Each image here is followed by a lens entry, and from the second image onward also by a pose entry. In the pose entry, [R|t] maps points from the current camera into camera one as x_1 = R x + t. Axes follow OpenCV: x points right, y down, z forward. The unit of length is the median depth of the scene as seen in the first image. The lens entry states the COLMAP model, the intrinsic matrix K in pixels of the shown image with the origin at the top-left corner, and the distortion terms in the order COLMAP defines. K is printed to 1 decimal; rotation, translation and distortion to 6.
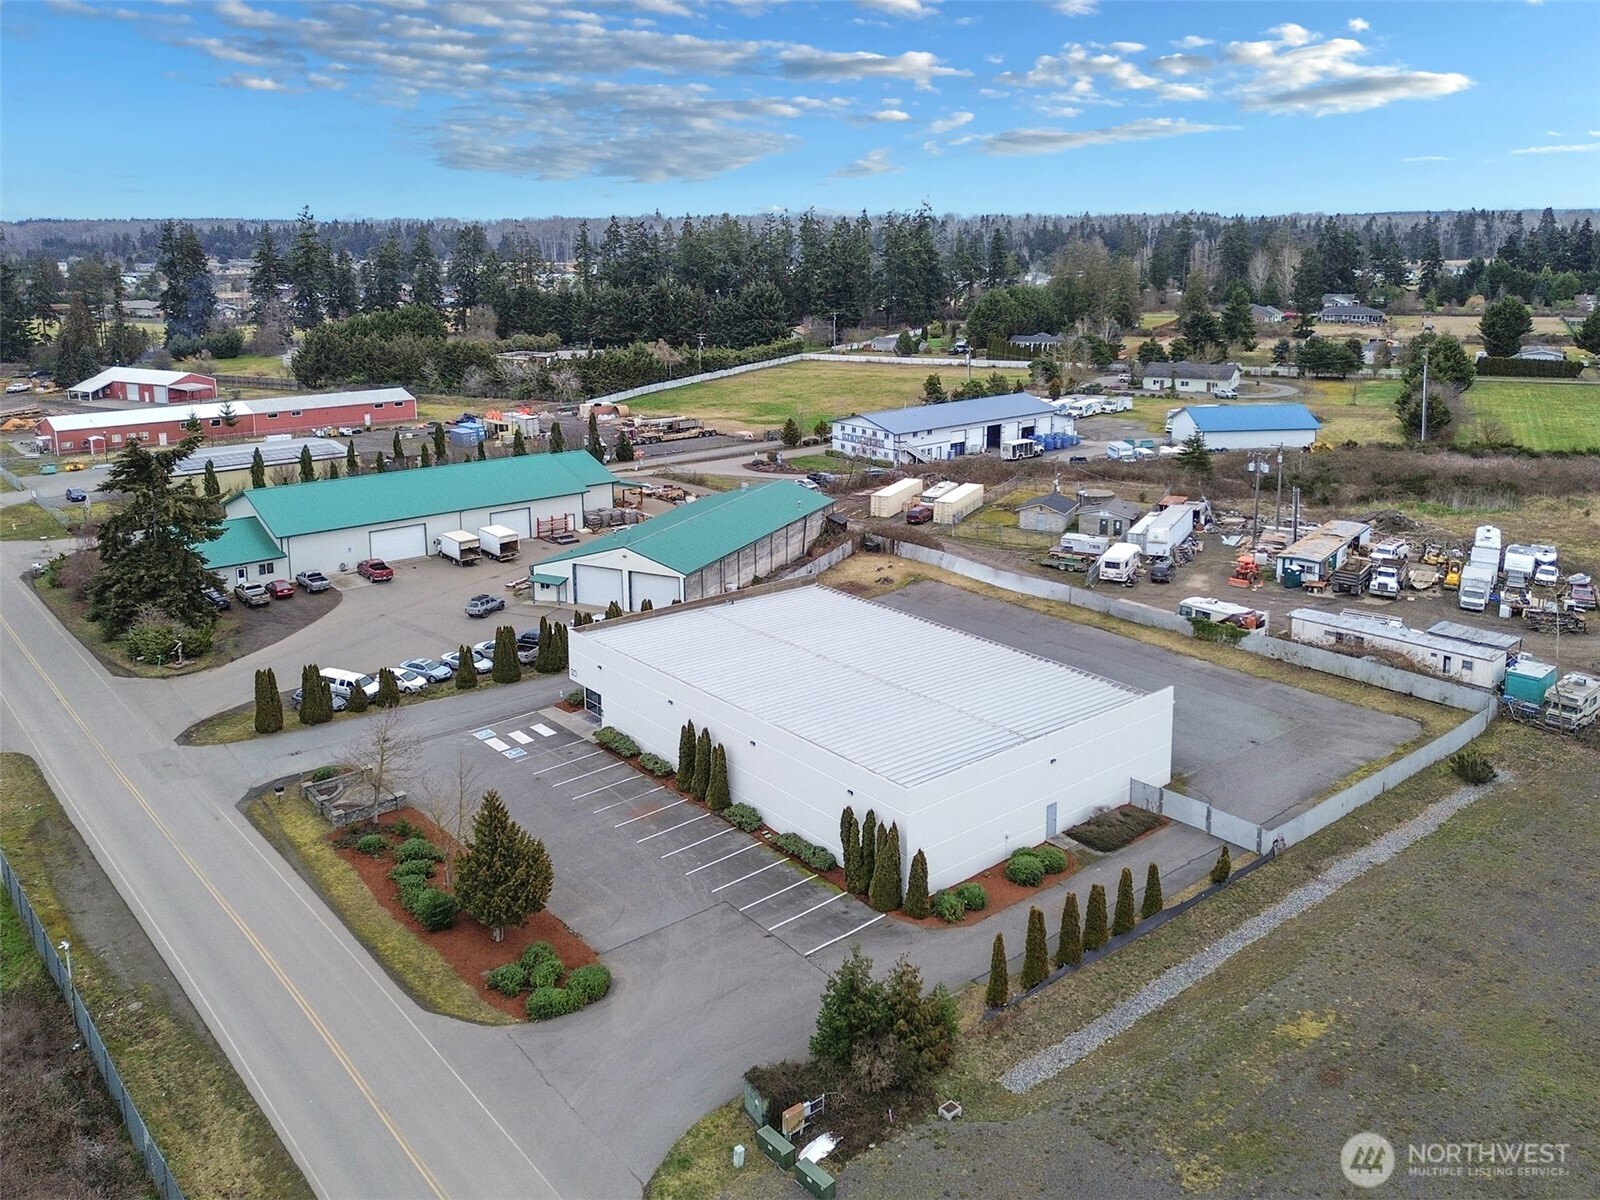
lens RADIAL K [[1256.9, 0, 811.9], [0, 1256.9, 571.8], [0, 0, 1]] dist [0.144480, -0.270489]
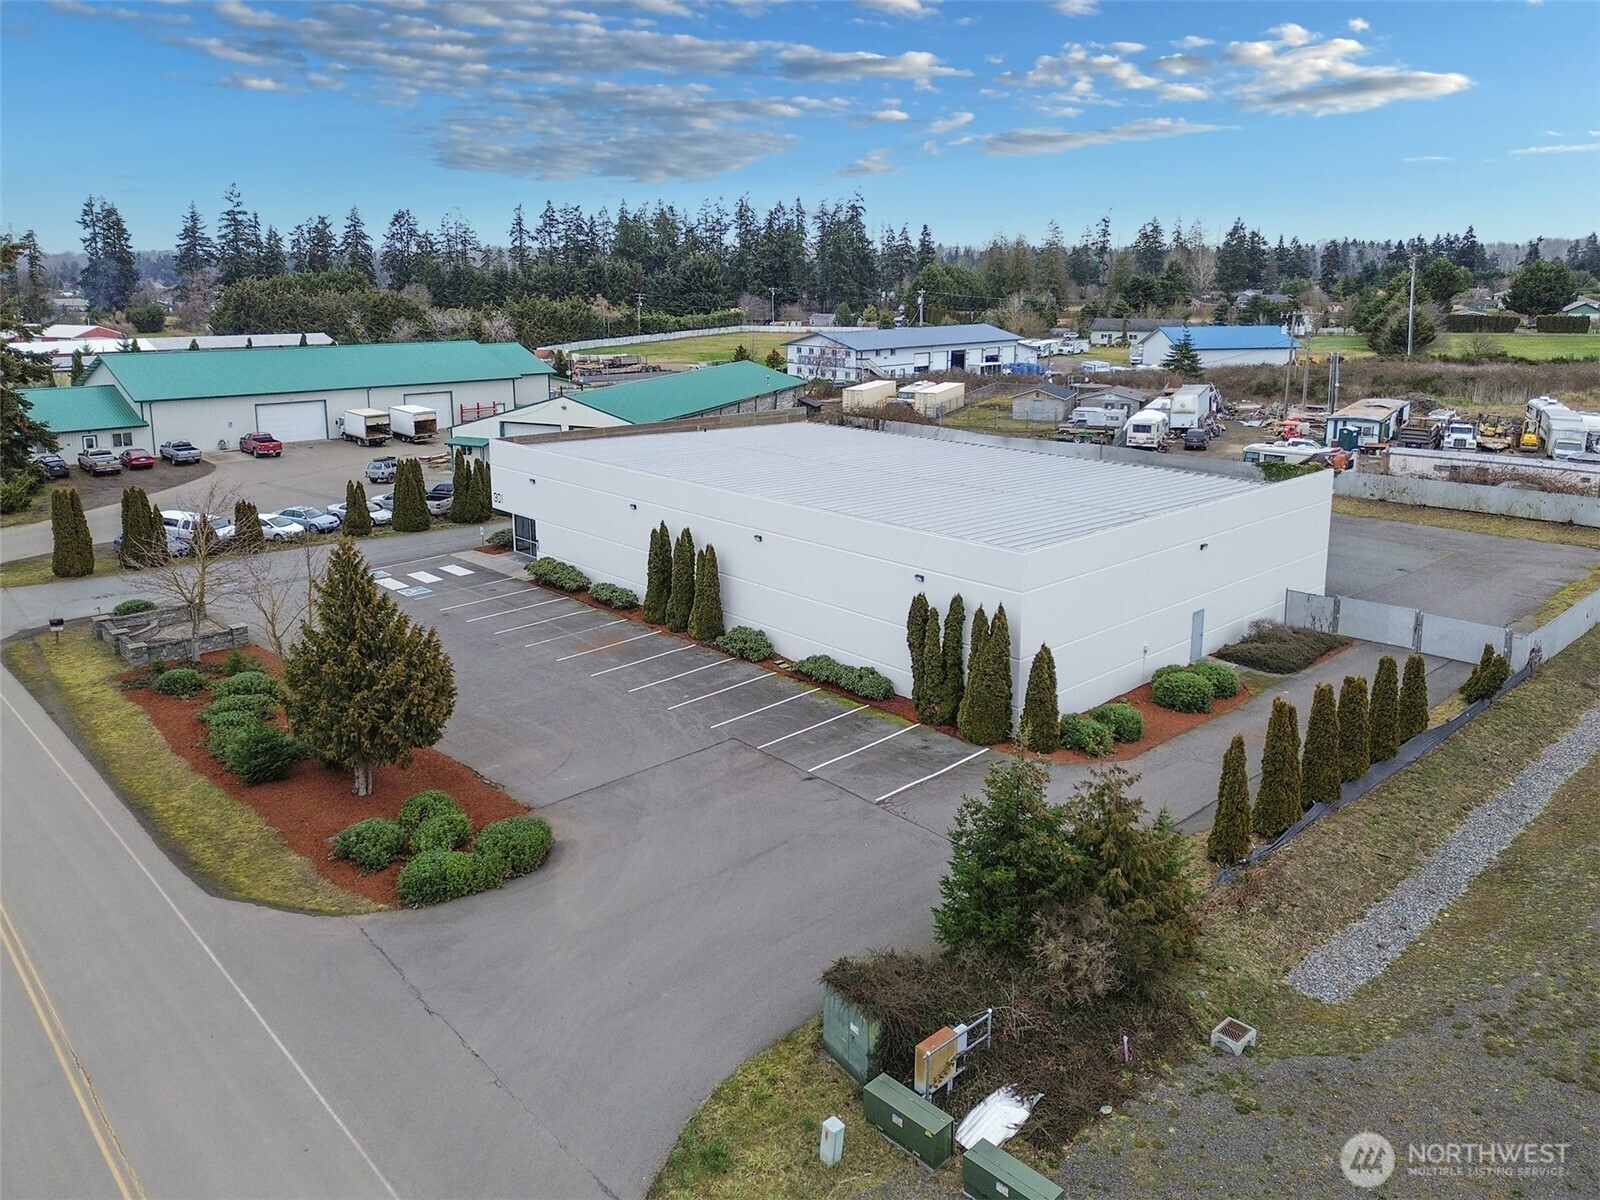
lens RADIAL K [[1125.4, 0, 800.0], [0, 1125.4, 600.0], [0, 0, 1]] dist [0.097926, -0.106502]
pose [[0.998176, -0.007050, 0.059966, -0.064992], [0.007269, 0.999968, -0.003426, 0.183189], [-0.059940, 0.003856, 0.998195, 0.410107]]
